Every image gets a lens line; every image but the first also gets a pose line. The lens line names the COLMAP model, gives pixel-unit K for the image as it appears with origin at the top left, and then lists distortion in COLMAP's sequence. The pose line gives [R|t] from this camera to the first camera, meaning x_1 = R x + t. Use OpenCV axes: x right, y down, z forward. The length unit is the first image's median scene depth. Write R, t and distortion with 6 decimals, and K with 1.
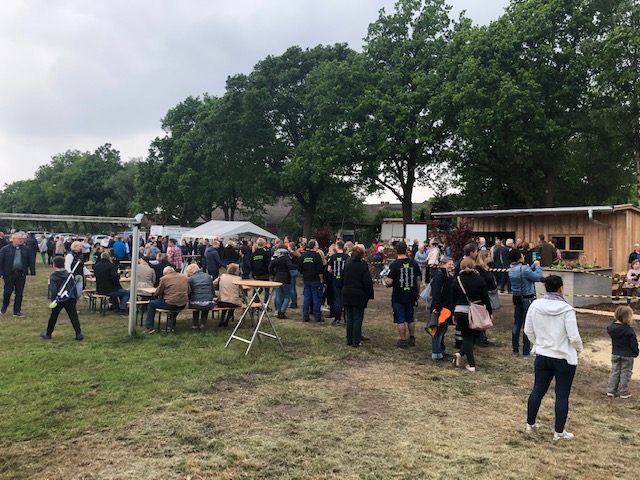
lens RADIAL K [[513.9, 0, 323.2], [0, 513.9, 233.4], [0, 0, 1]] dist [0.041613, -0.039785]
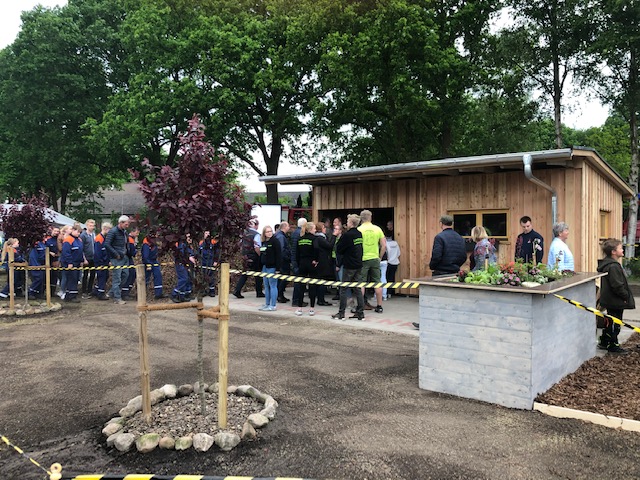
lens RADIAL K [[513.9, 0, 317.5], [0, 513.9, 246.0], [0, 0, 1]] dist [0.041613, -0.039785]
pose [[0.983464, -0.016209, 0.180378, 0.217570], [0.009419, 0.999217, 0.038435, 0.020739], [-0.180860, -0.036101, 0.982846, 0.529988]]
